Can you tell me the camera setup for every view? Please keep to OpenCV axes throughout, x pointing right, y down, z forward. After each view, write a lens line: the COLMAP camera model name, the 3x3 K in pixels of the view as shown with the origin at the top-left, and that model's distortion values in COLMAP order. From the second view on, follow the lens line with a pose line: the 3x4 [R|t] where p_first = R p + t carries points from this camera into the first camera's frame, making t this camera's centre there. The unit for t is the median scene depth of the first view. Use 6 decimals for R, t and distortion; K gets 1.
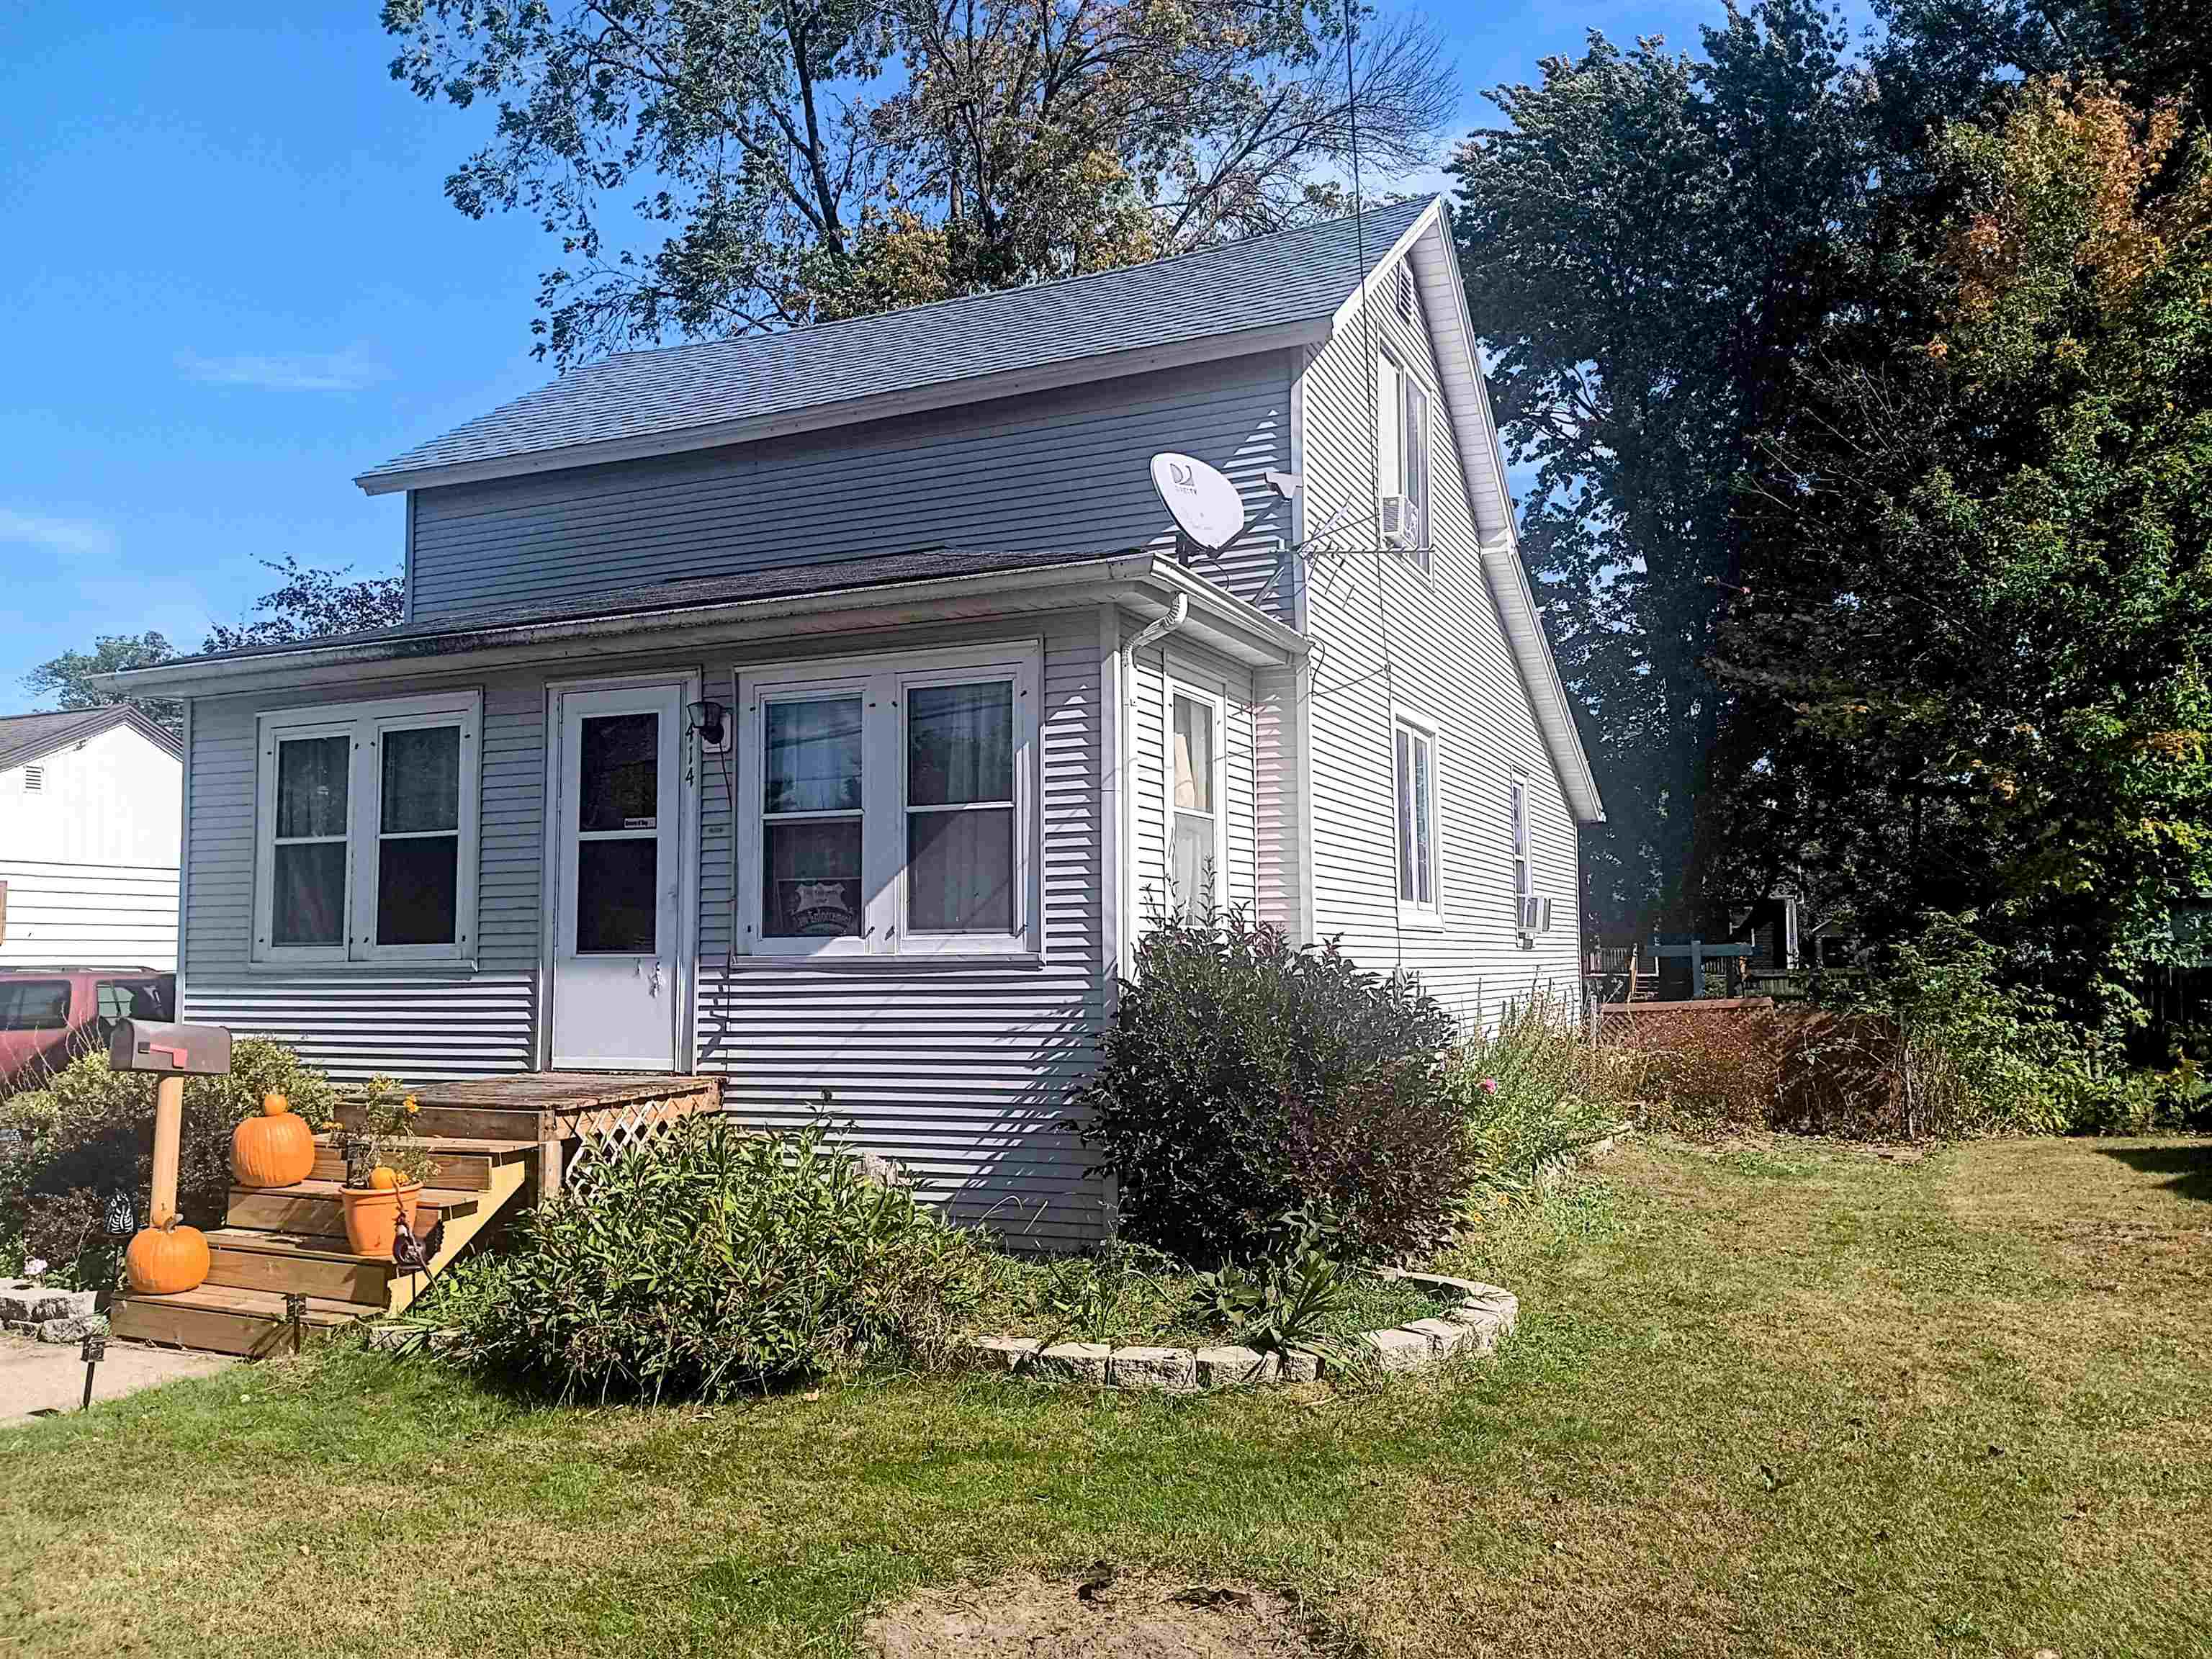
lens RADIAL K [[1674.6, 0, 1110.9], [0, 1674.6, 829.1], [0, 0, 1]] dist [0.010749, -0.019330]
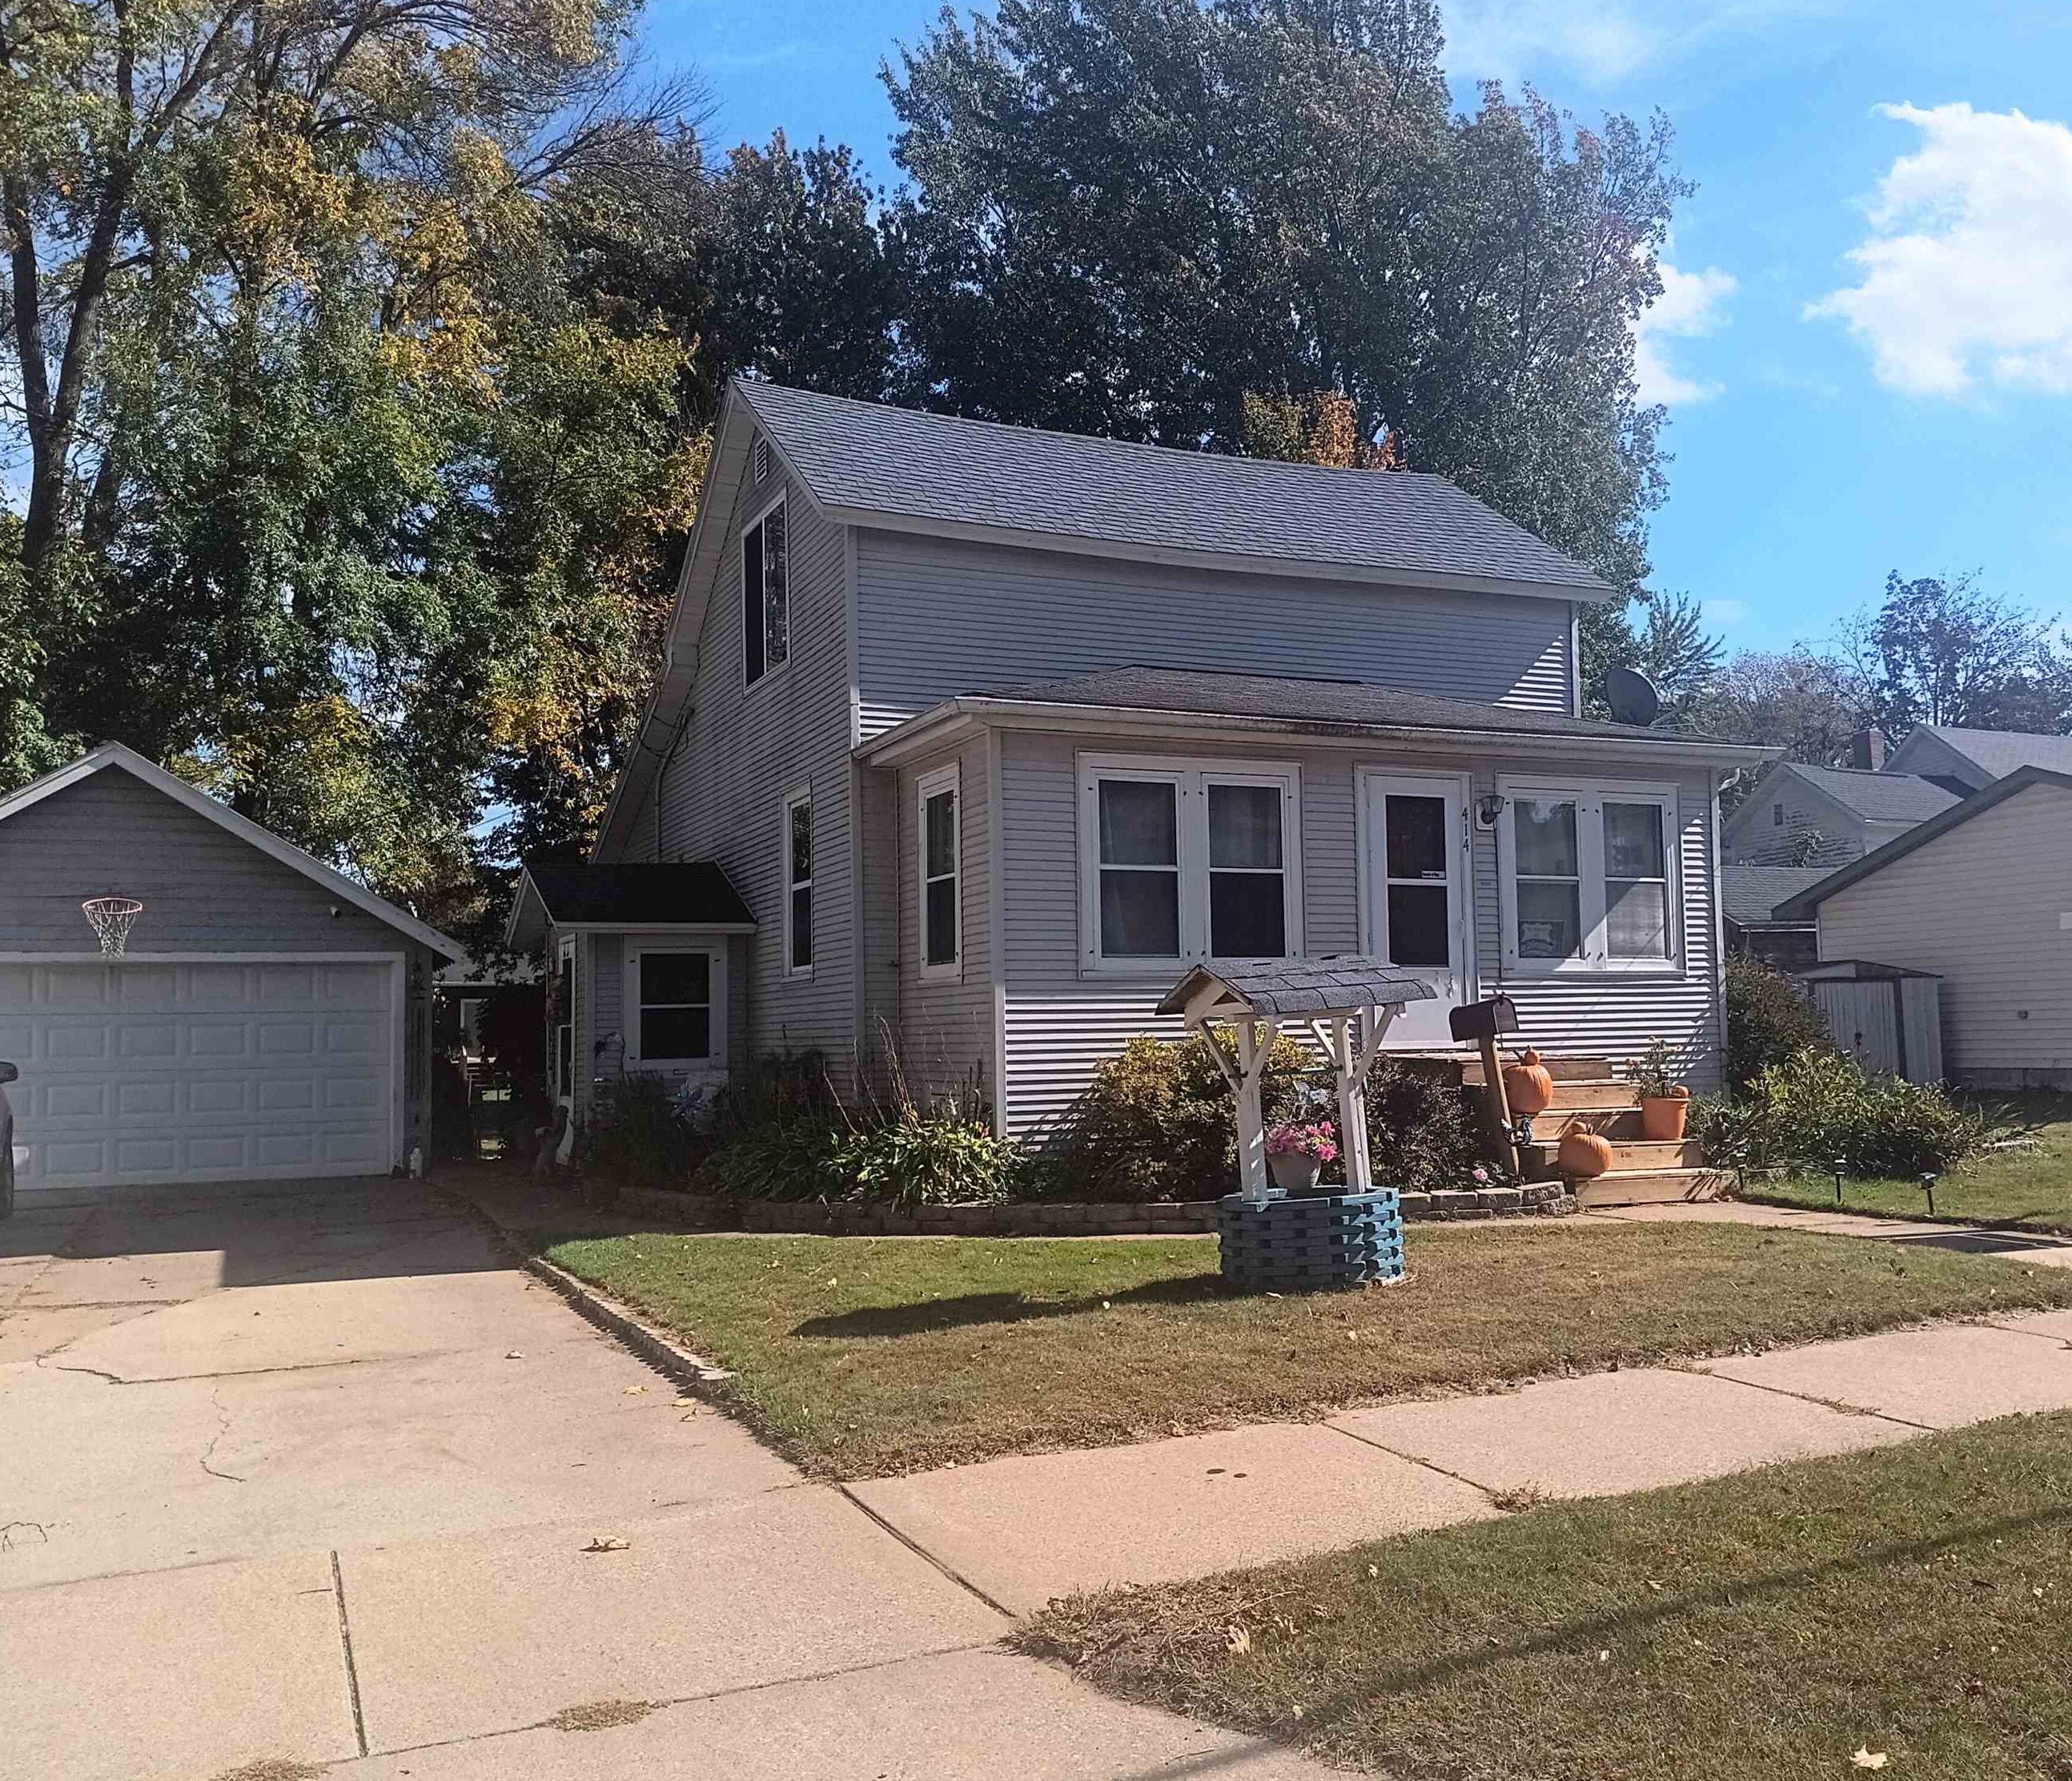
lens RADIAL K [[1787.8, 0, 1048.8], [0, 1787.8, 900.2], [0, 0, 1]] dist [0.049181, -0.123338]
pose [[0.687805, 0.053095, 0.723951, -1.586157], [-0.047180, 0.998482, -0.028404, 0.075514], [-0.724361, -0.014620, 0.689266, 0.196610]]
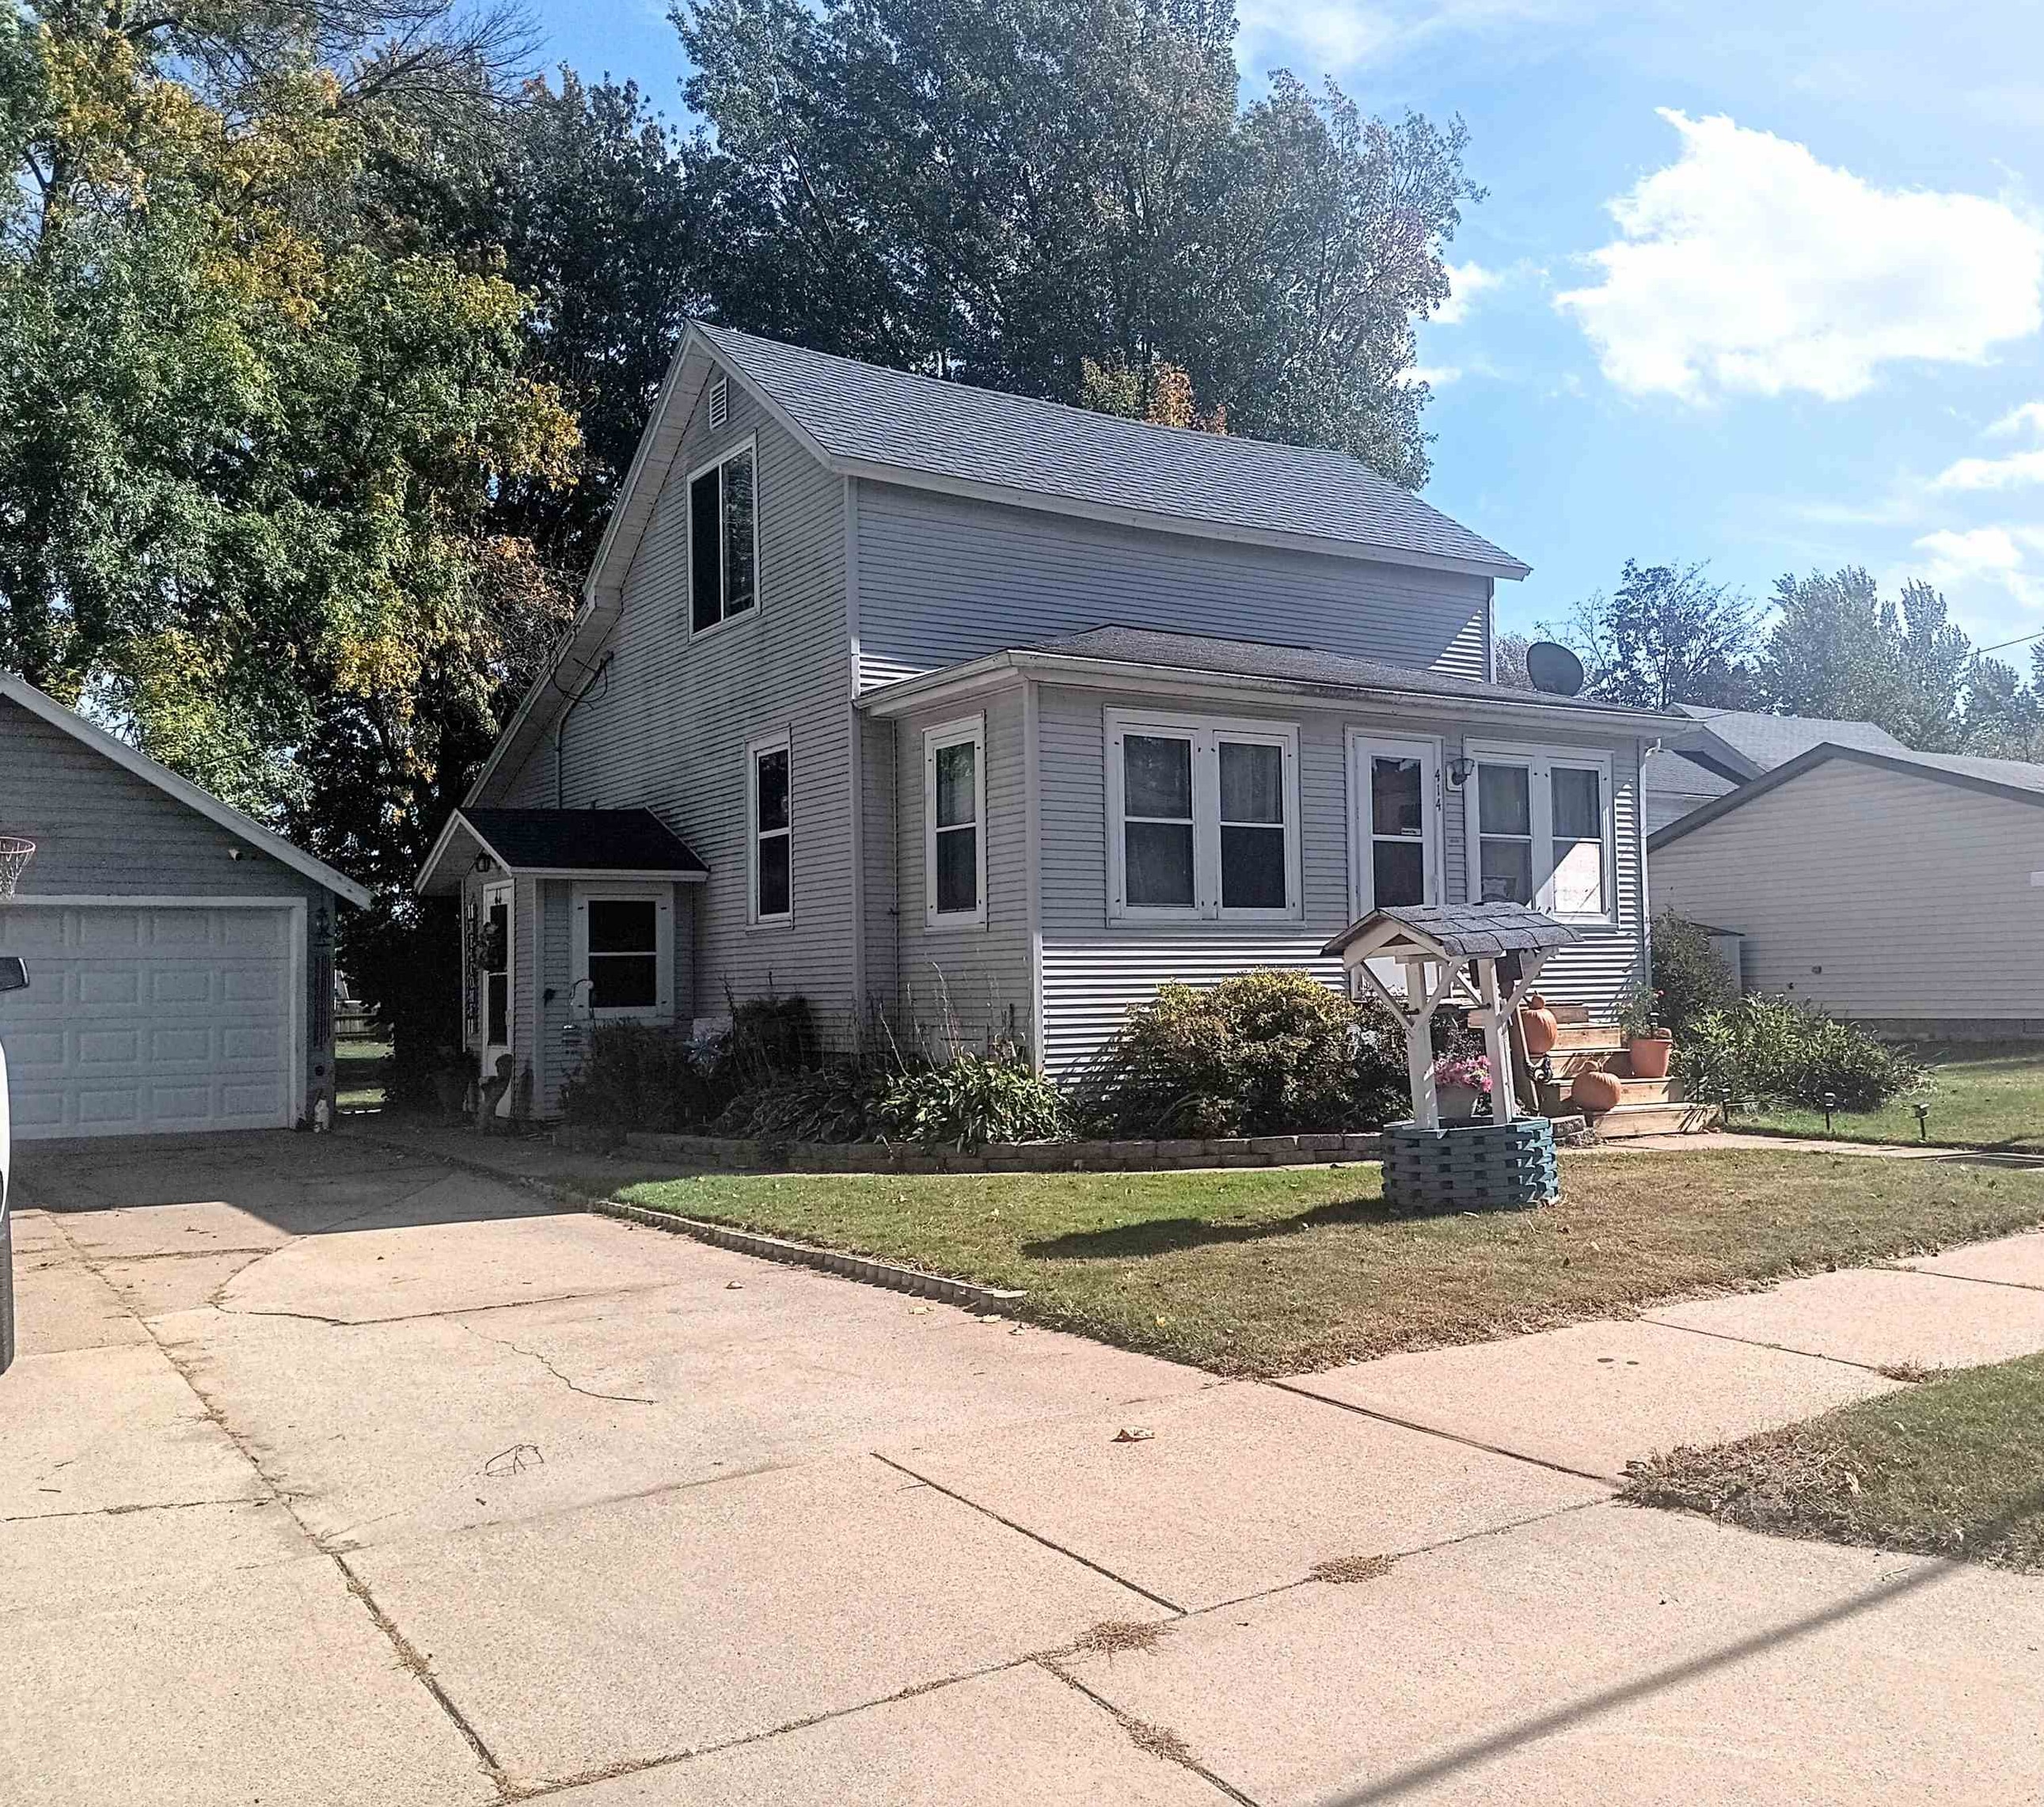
lens RADIAL K [[1780.2, 0, 1035.1], [0, 1780.2, 889.7], [0, 0, 1]] dist [0.027014, -0.059700]
pose [[0.573593, 0.047447, 0.817765, -1.763559], [-0.055465, 0.998280, -0.019017, 0.096322], [-0.817261, -0.034449, 0.575238, 0.358115]]
